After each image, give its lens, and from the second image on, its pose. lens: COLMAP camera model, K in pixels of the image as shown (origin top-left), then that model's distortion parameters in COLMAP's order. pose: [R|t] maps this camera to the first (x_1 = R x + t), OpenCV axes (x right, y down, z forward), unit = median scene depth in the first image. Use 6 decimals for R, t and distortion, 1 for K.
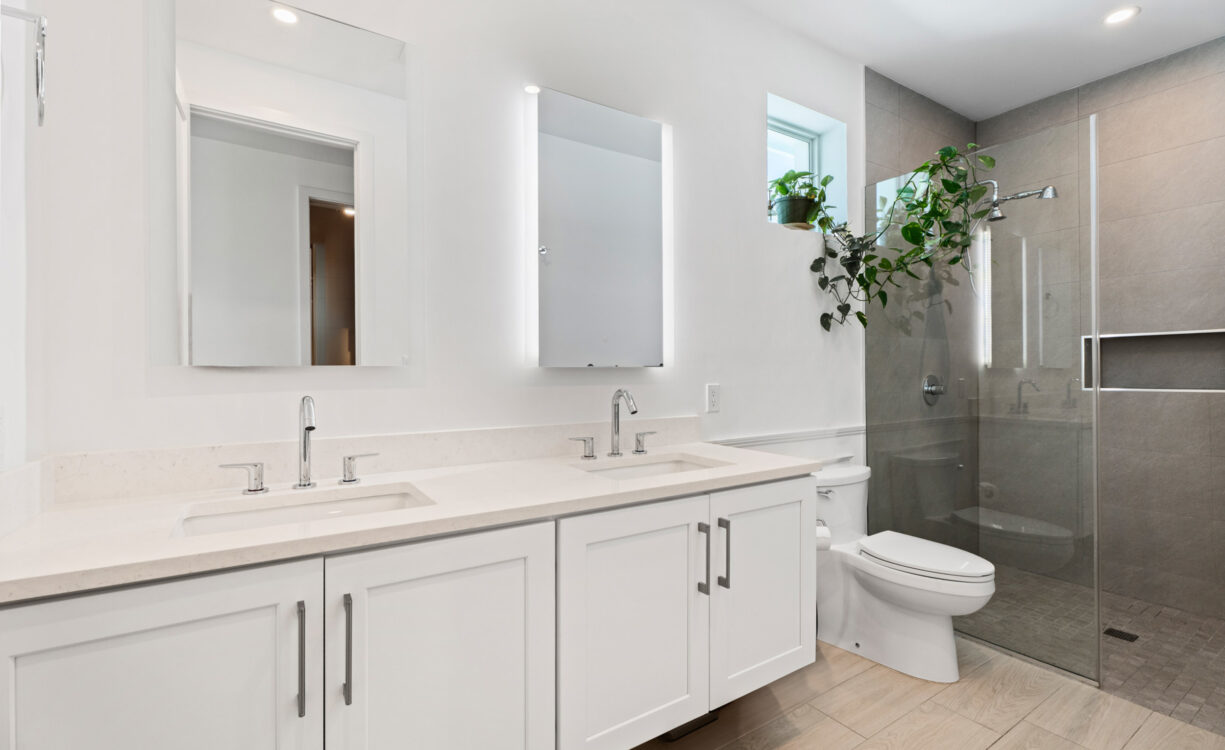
lens RADIAL K [[532.5, 0, 625.8], [0, 532.5, 373.5], [0, 0, 1]] dist [0.001476, -0.000330]
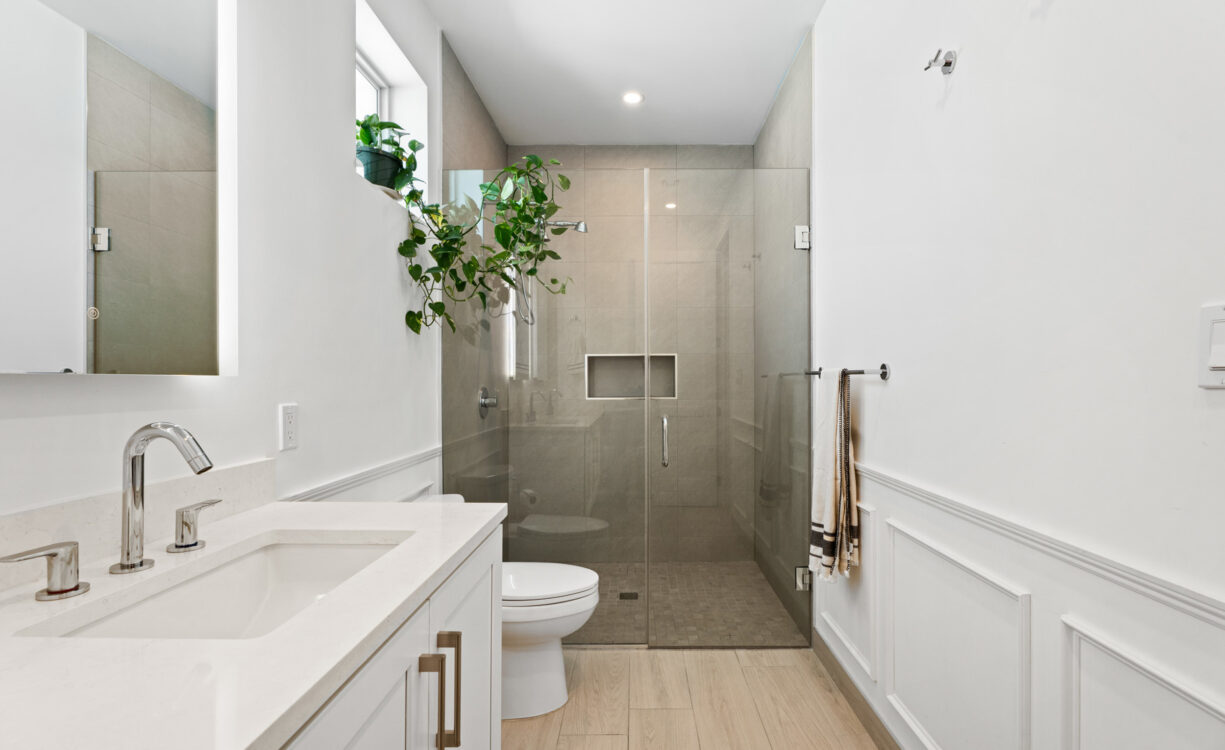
lens RADIAL K [[538.2, 0, 594.5], [0, 538.2, 383.6], [0, 0, 1]] dist [0.000381, -0.000026]
pose [[0.570653, 0.000715, 0.821191, -0.135252], [0.000344, 0.999999, -0.001109, -0.003120], [-0.821191, 0.000916, 0.570653, 0.322592]]
